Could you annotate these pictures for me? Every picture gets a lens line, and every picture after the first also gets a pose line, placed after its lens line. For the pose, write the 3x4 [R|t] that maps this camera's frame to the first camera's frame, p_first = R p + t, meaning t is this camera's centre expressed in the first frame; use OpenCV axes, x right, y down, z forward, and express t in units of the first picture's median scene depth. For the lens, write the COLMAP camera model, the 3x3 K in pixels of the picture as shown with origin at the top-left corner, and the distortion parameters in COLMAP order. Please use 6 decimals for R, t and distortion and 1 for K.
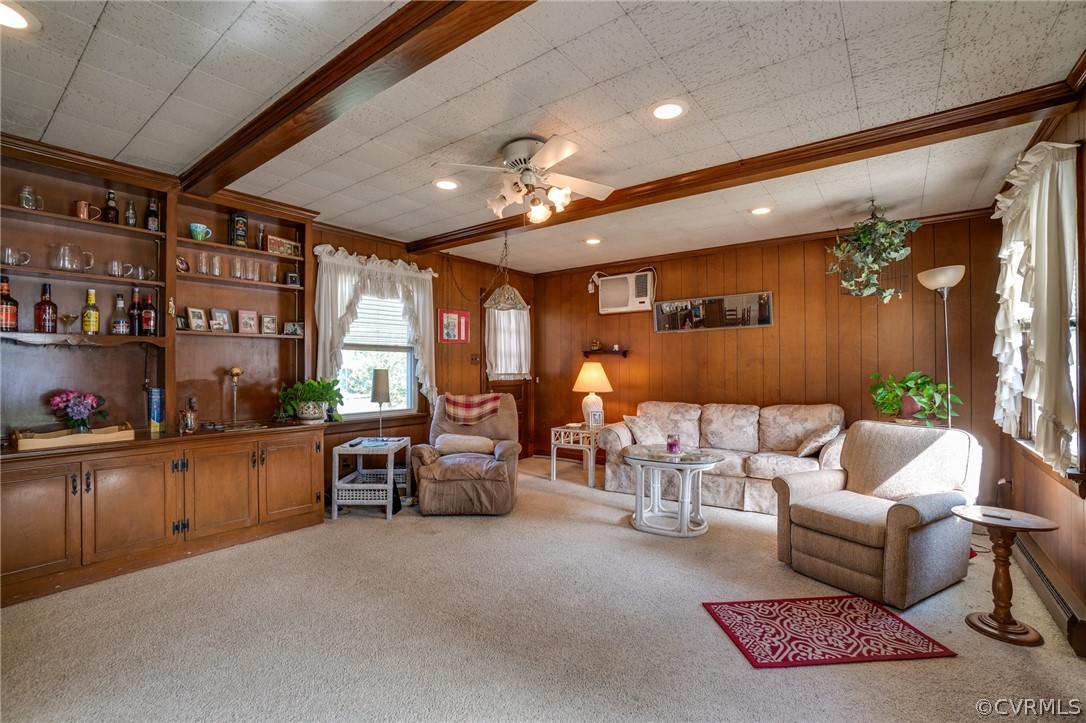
lens RADIAL K [[481.8, 0, 539.9], [0, 481.8, 362.1], [0, 0, 1]] dist [-0.046527, 0.000309]
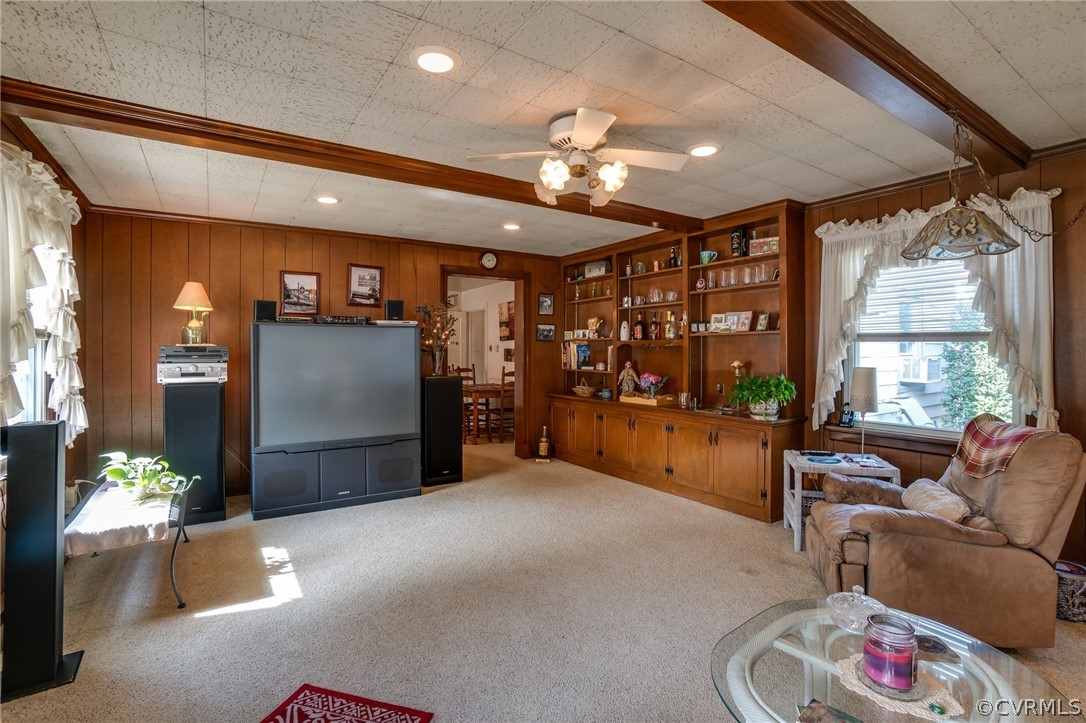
lens RADIAL K [[472.4, 0, 544.6], [0, 472.4, 348.6], [0, 0, 1]] dist [-0.037124, 0.000166]
pose [[-0.295907, -0.000988, -0.955216, 0.660035], [0.006984, 0.999970, -0.003198, -0.020342], [0.955191, -0.007618, -0.295891, 0.950930]]
